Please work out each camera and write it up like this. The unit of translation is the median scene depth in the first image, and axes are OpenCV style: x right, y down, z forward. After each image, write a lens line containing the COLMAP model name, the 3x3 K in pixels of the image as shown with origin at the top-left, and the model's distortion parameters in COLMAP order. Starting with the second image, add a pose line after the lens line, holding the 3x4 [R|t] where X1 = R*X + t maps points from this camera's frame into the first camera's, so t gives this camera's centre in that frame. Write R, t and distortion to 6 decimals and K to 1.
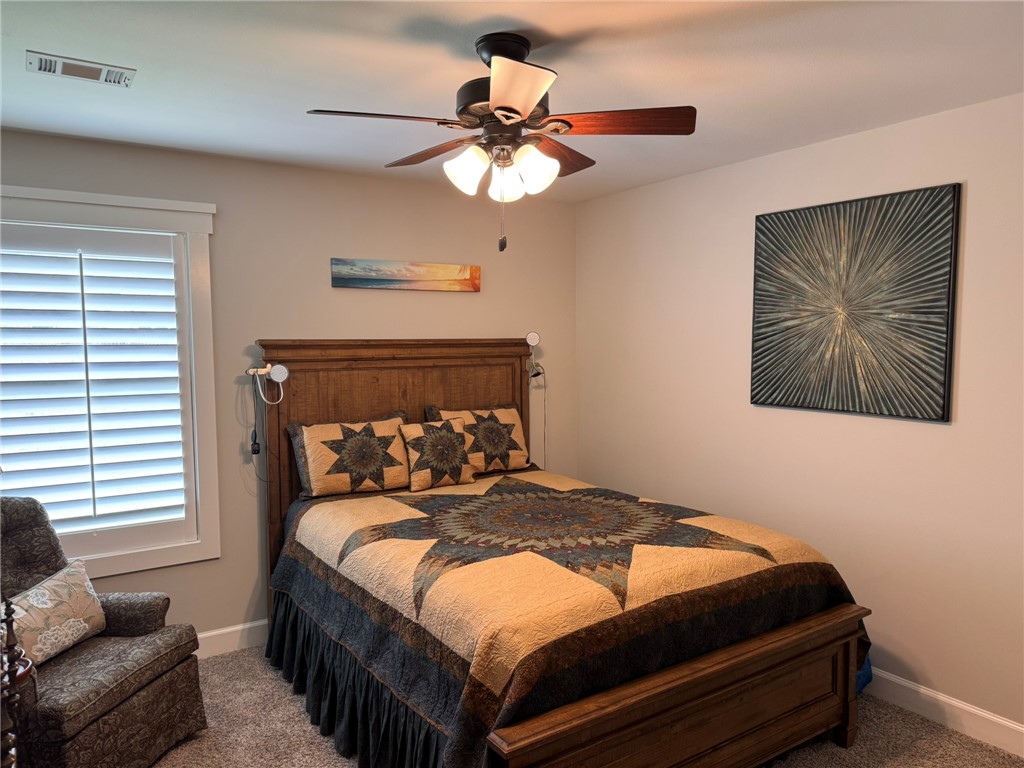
lens RADIAL K [[715.8, 0, 512.0], [0, 715.8, 390.7], [0, 0, 1]] dist [0.000690, -0.001010]
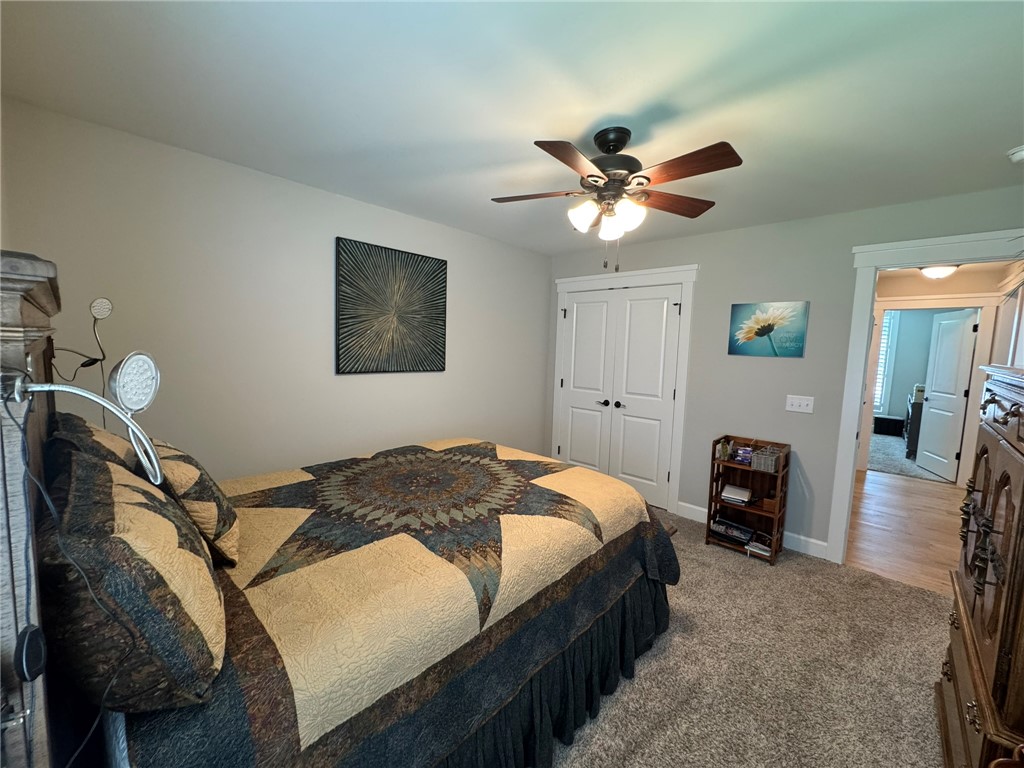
lens RADIAL K [[409.4, 0, 512.1], [0, 409.4, 377.2], [0, 0, 1]] dist [-0.004954, 0.001227]
pose [[-0.219954, -0.081942, 0.972063, -0.600752], [0.044014, 0.994617, 0.093803, -0.041139], [-0.974517, 0.063417, -0.215164, 1.000368]]
